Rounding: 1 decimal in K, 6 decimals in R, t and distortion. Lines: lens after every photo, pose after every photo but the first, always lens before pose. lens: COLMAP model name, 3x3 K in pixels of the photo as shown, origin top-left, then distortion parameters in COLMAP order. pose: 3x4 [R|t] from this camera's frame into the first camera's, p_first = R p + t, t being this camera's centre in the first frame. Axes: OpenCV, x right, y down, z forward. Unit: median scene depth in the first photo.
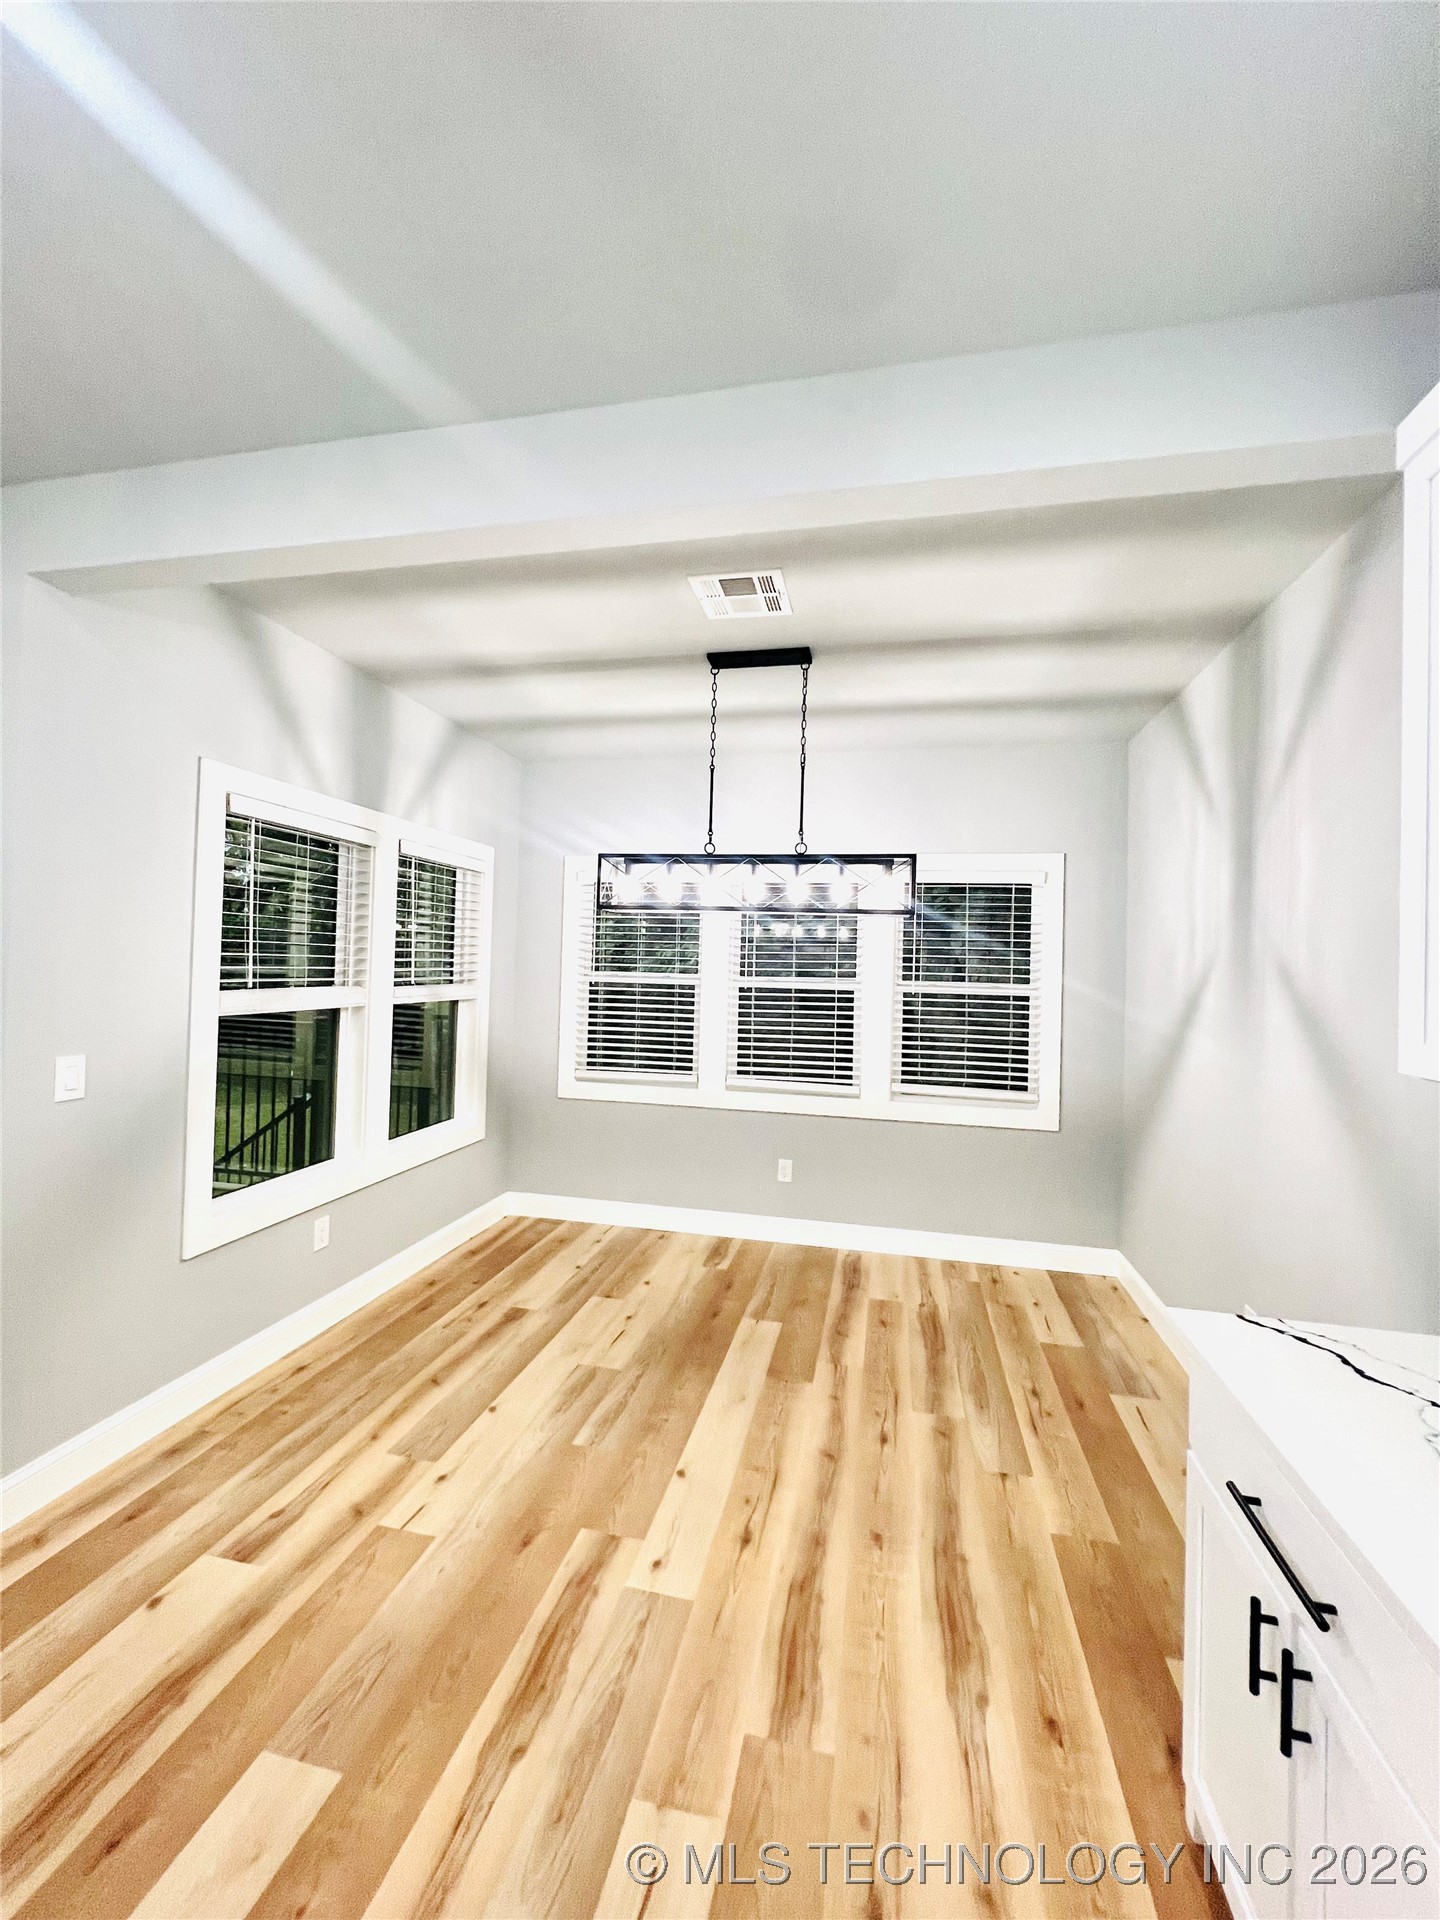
lens RADIAL K [[771.0, 0, 728.0], [0, 771.0, 956.6], [0, 0, 1]] dist [-0.003741, 0.000461]
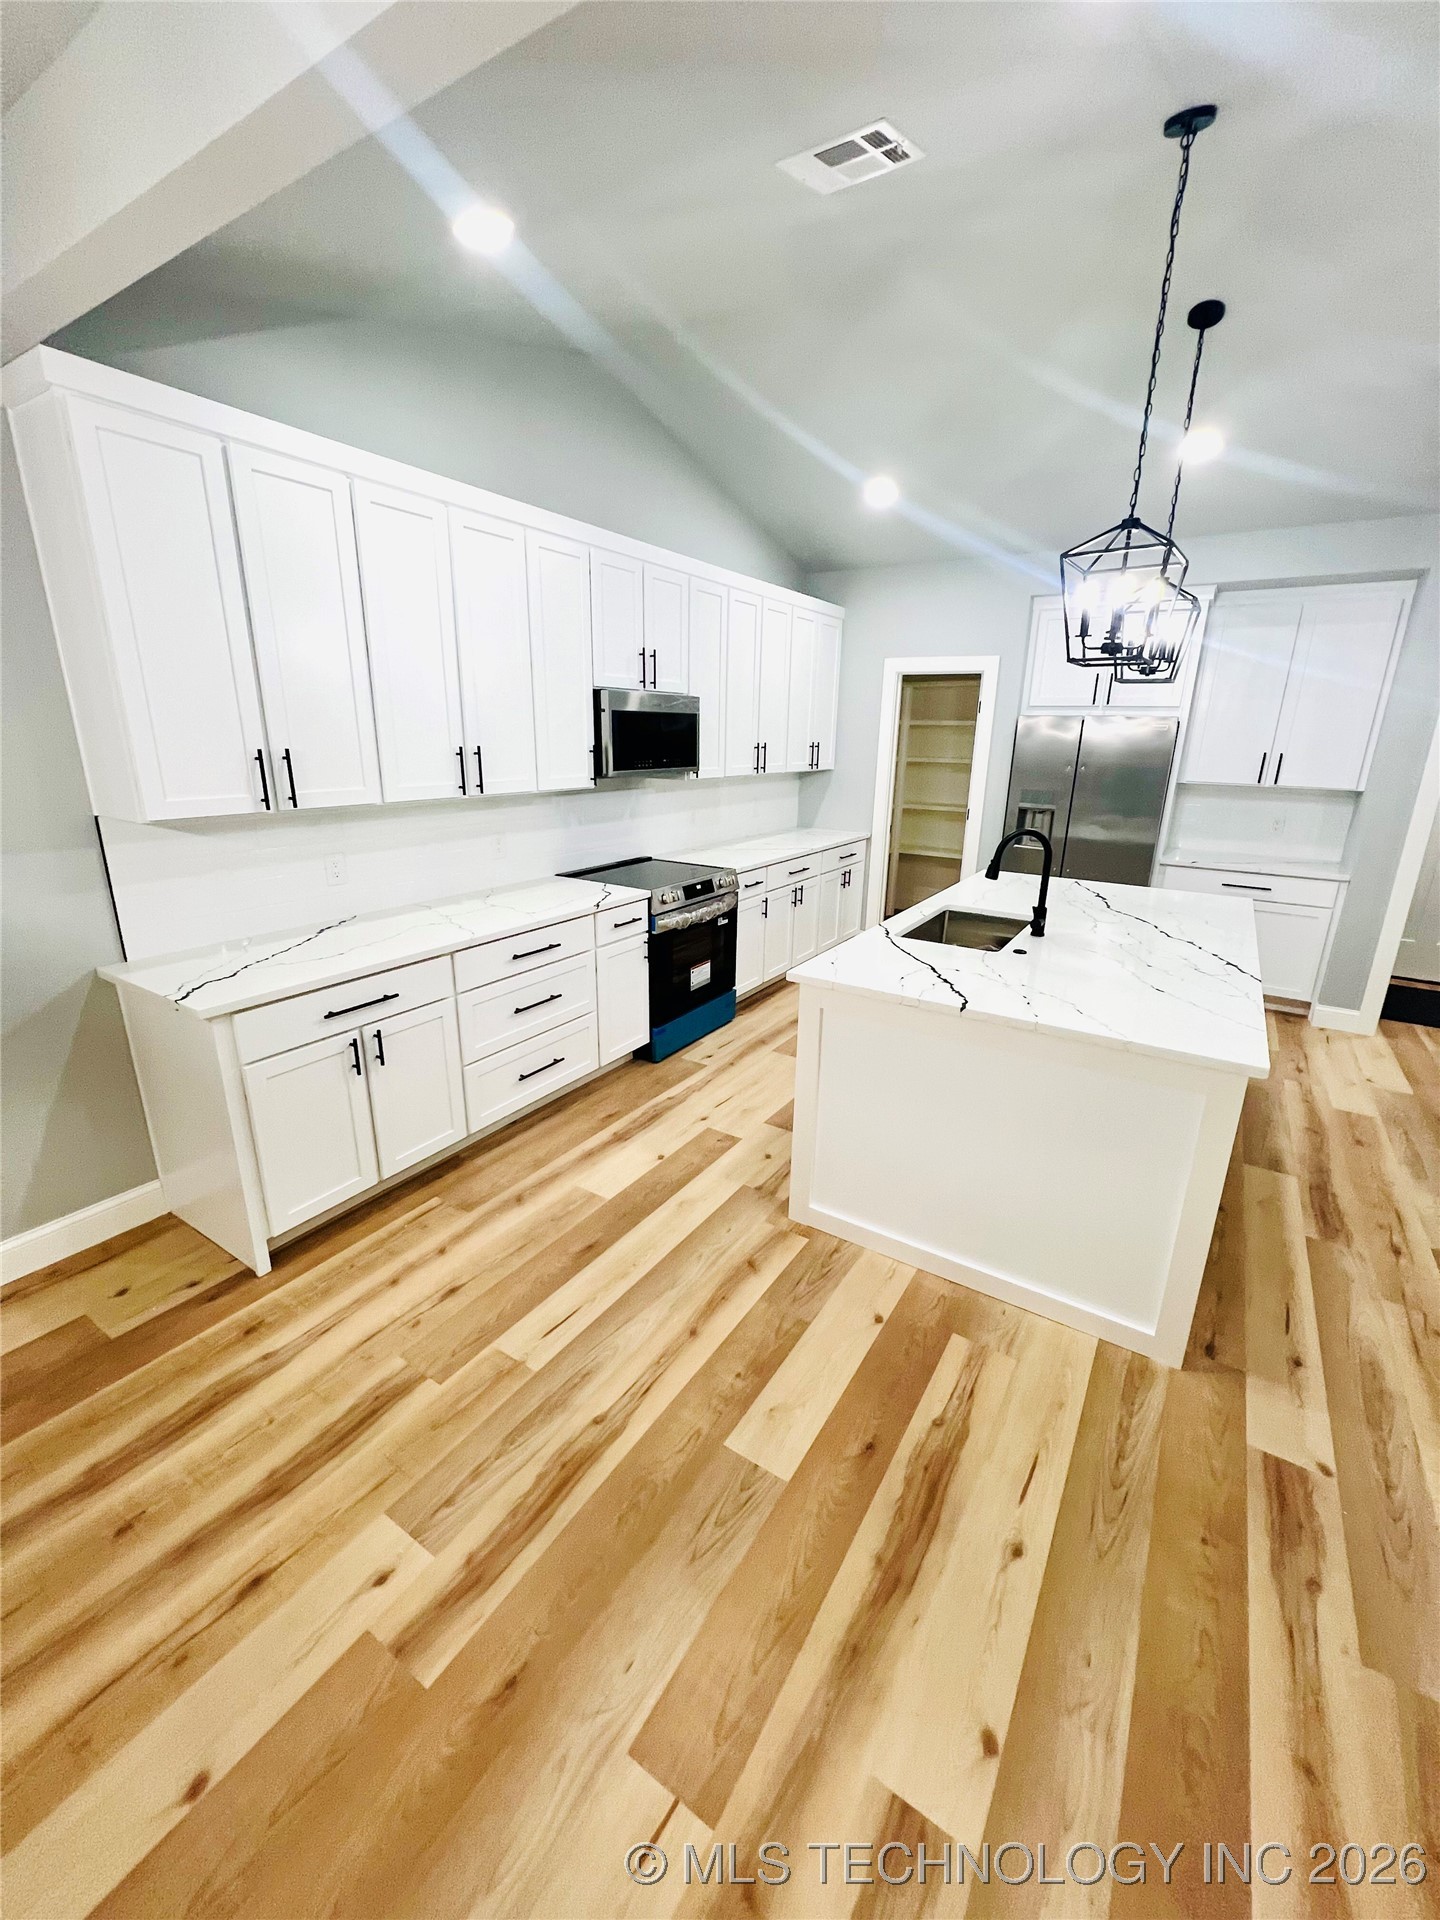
lens RADIAL K [[771.0, 0, 724.9], [0, 771.0, 955.2], [0, 0, 1]] dist [-0.003741, 0.000461]
pose [[-0.935422, -0.141572, 0.323949, -0.600143], [-0.048680, 0.959170, 0.278609, -0.063849], [-0.350166, 0.244847, -0.904121, 1.464042]]
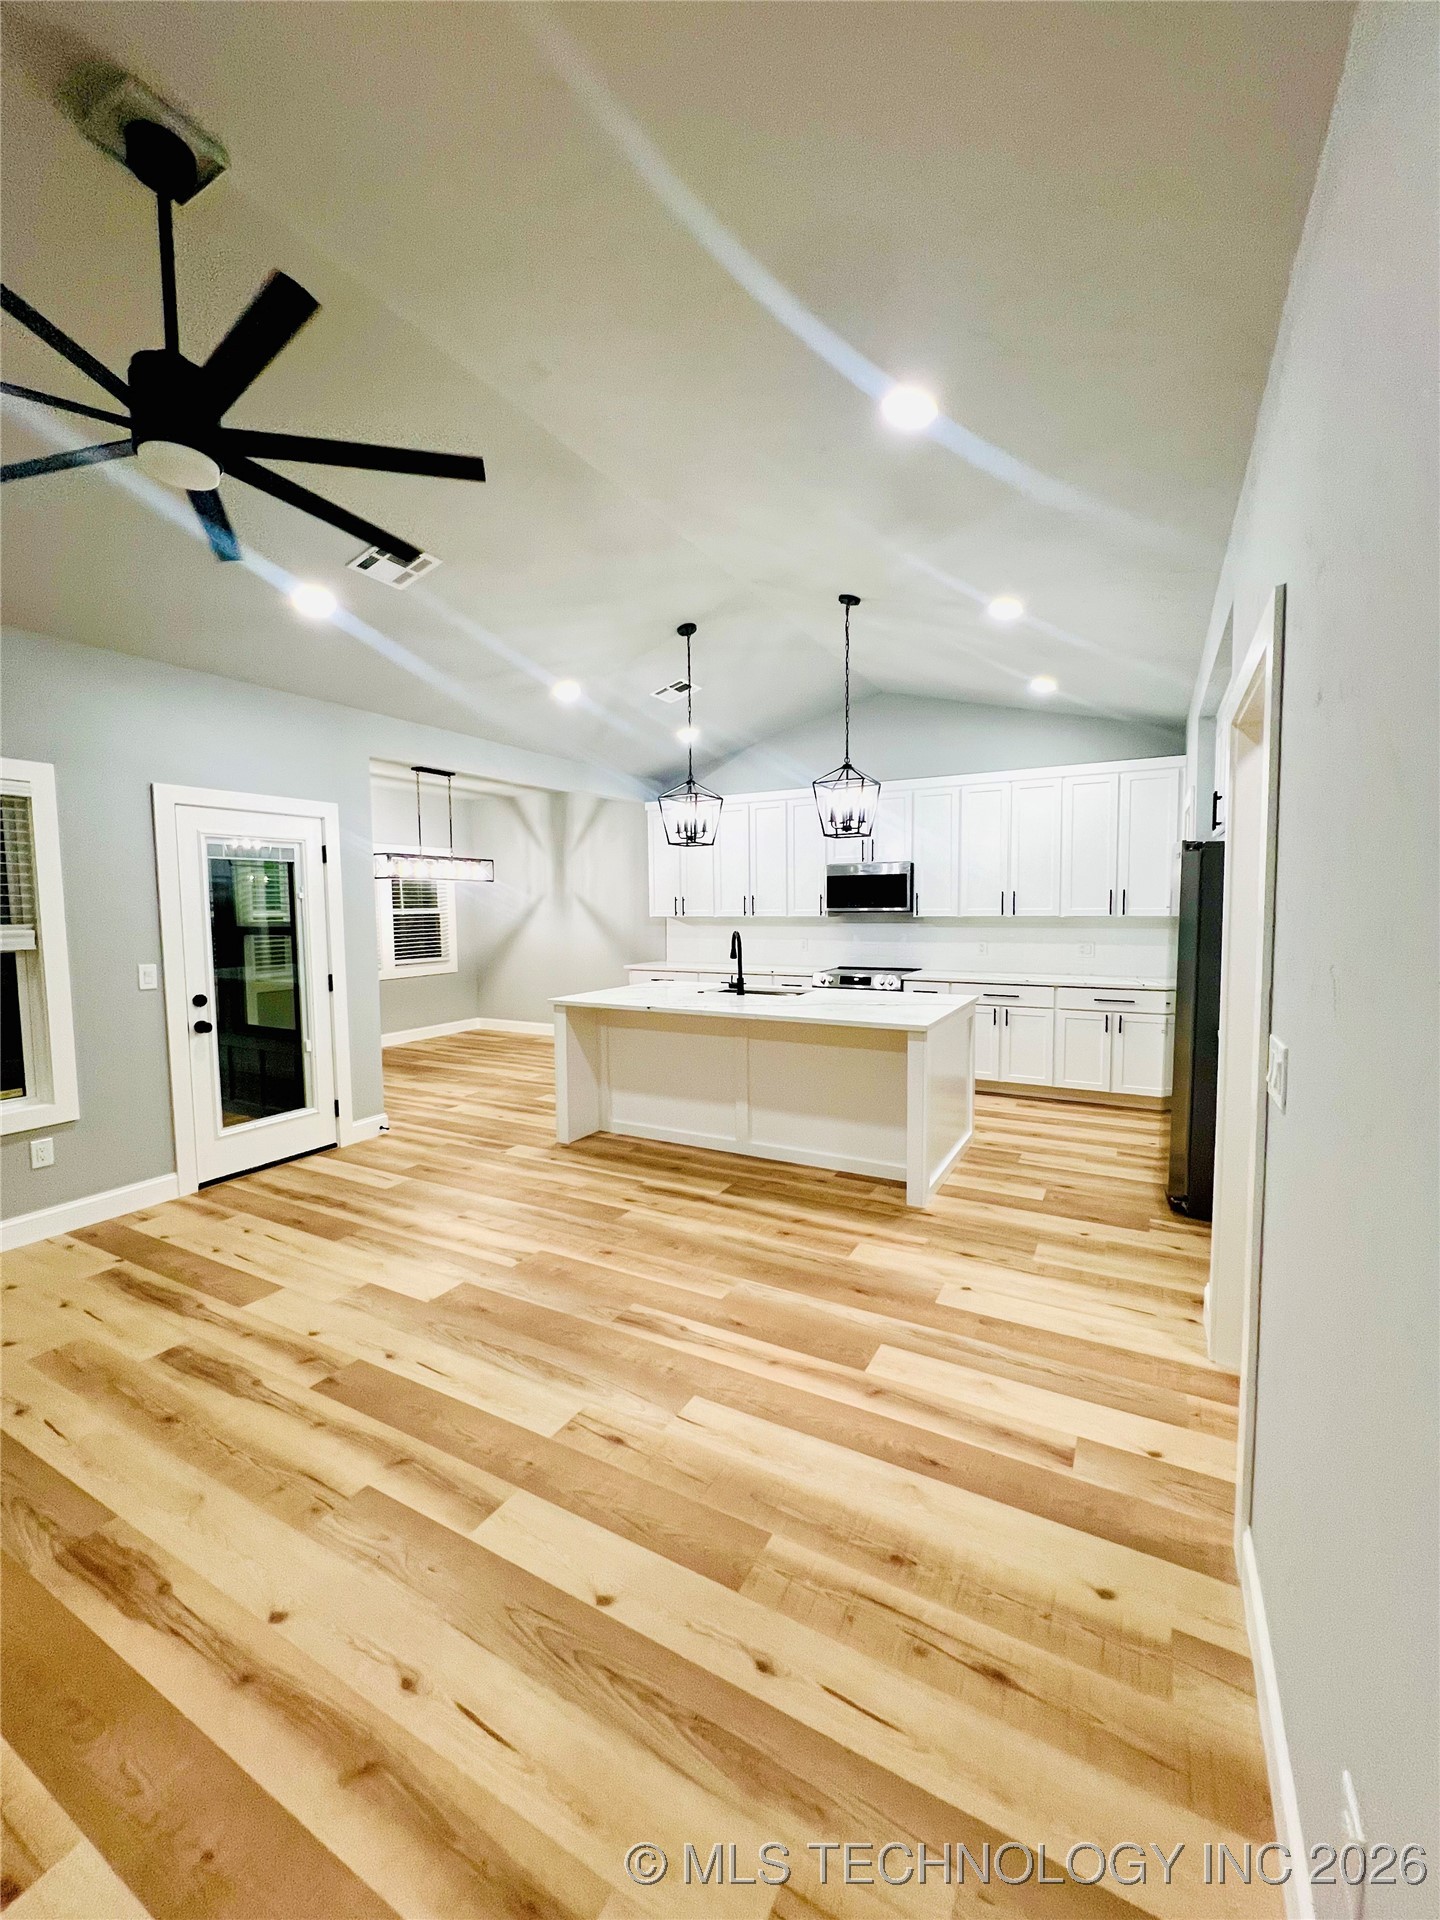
lens RADIAL K [[769.9, 0, 723.5], [0, 769.9, 953.8], [0, 0, 1]] dist [-0.000571, 0.000285]
pose [[0.289783, -0.093206, 0.952543, -3.141607], [0.004962, 0.995380, 0.095888, -0.086859], [-0.957080, -0.023060, 0.288906, -0.852527]]
